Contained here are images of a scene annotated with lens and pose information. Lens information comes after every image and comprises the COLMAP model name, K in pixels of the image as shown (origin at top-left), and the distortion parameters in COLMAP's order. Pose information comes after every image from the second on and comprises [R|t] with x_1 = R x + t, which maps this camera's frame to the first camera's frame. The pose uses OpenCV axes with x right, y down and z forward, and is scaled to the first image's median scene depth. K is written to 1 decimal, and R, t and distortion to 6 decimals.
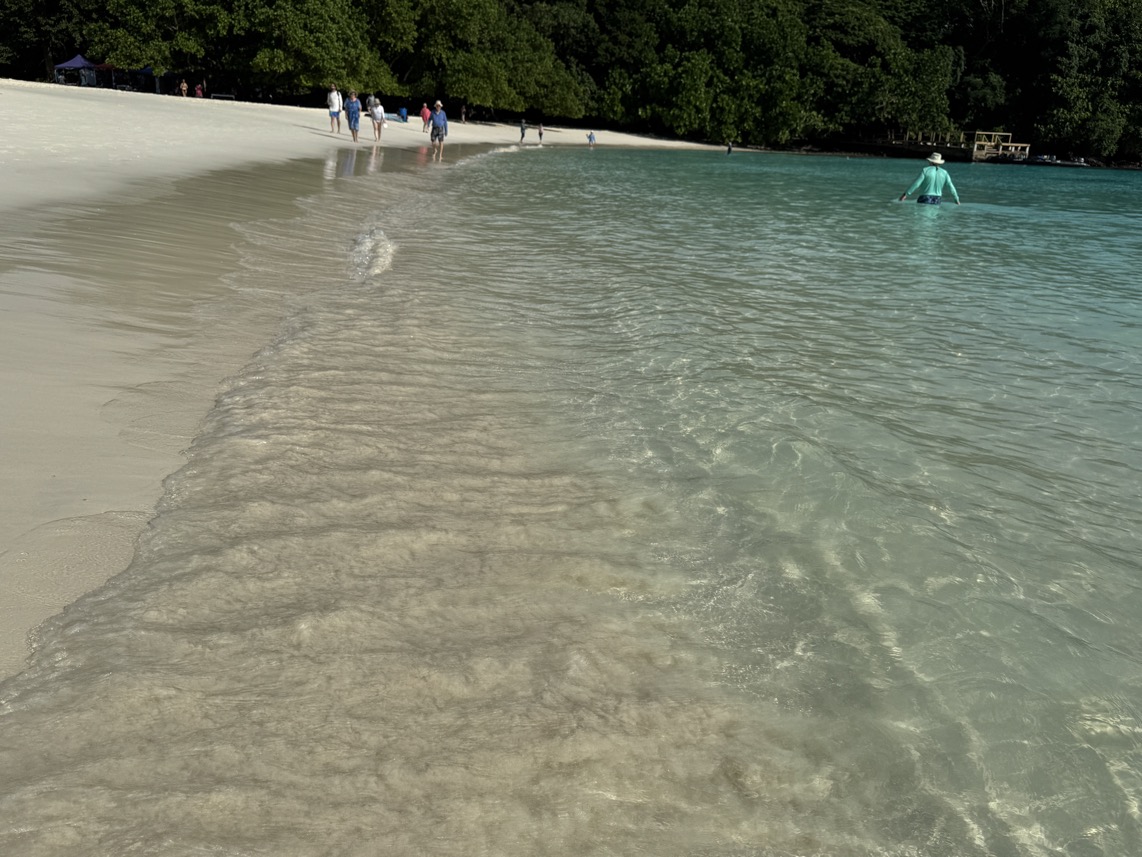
lens RADIAL K [[960.4, 0, 569.0], [0, 960.4, 432.1], [0, 0, 1]] dist [0.005188, -0.003093]
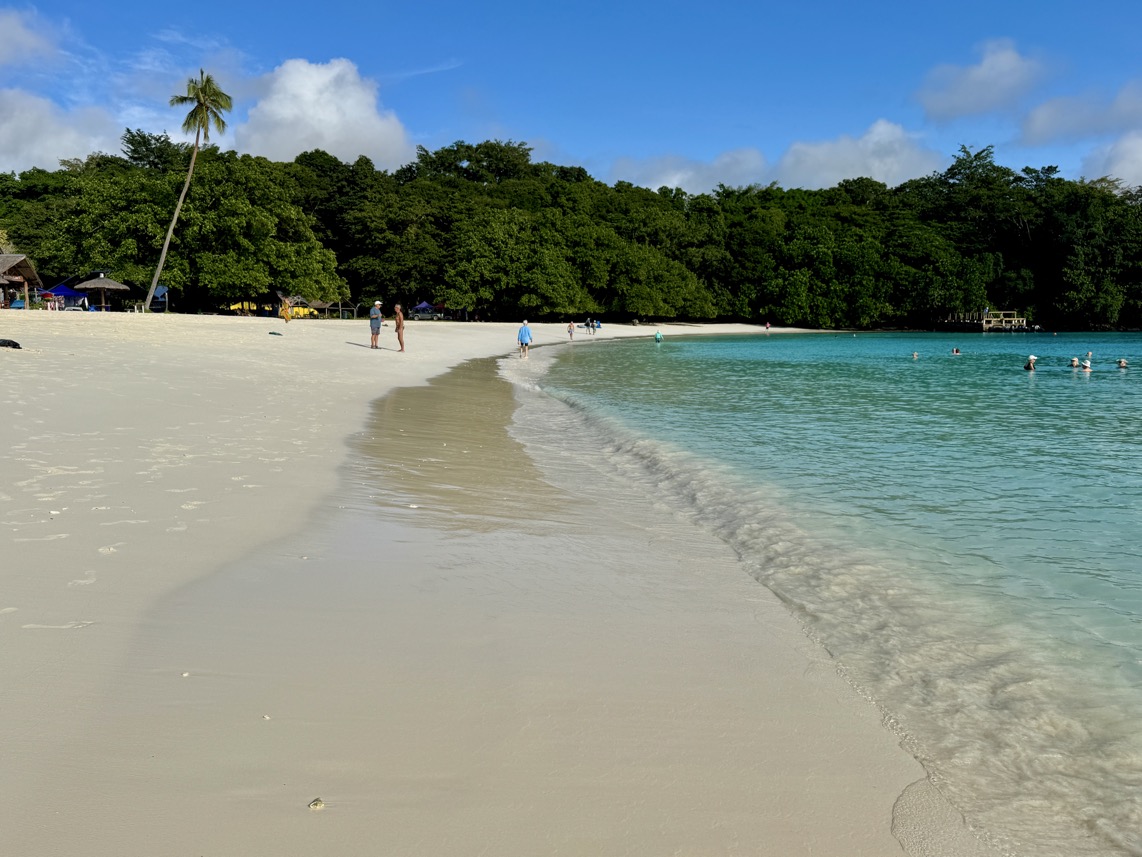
lens RADIAL K [[960.4, 0, 577.2], [0, 960.4, 426.8], [0, 0, 1]] dist [0.005188, -0.003093]
pose [[0.975904, -0.030657, -0.216036, 0.110293], [-0.012325, 0.980755, -0.194851, 0.134928], [0.217852, 0.192819, 0.956745, -0.446383]]
